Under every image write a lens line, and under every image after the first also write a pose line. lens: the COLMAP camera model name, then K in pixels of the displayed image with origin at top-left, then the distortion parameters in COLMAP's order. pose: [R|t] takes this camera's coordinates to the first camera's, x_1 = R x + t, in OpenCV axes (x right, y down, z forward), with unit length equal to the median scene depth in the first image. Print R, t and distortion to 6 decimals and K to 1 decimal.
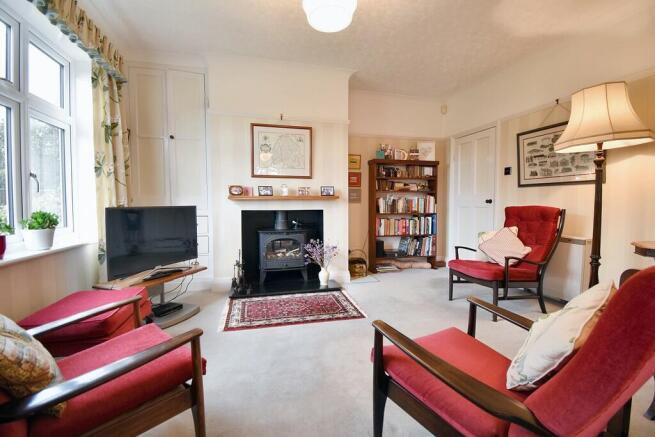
lens RADIAL K [[291.6, 0, 327.4], [0, 291.6, 216.3], [0, 0, 1]] dist [-0.003066, -0.001170]
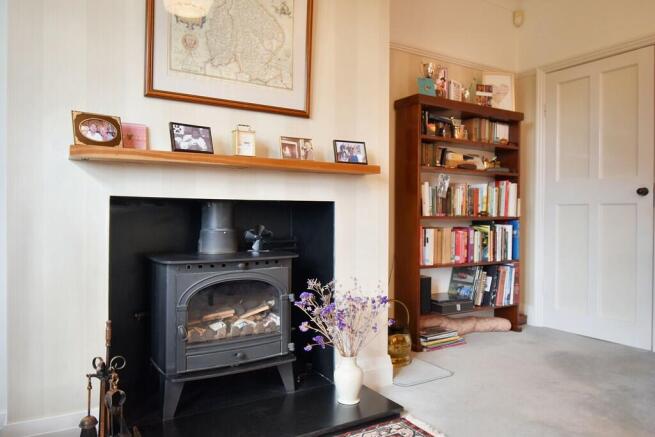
lens RADIAL K [[464.8, 0, 327.1], [0, 464.8, 215.8], [0, 0, 1]] dist [-0.010391, -0.003854]
pose [[0.952344, 0.009582, 0.304875, -0.203798], [0.003474, 0.999101, -0.042254, 0.021371], [-0.305006, 0.041299, 0.951455, 0.407119]]
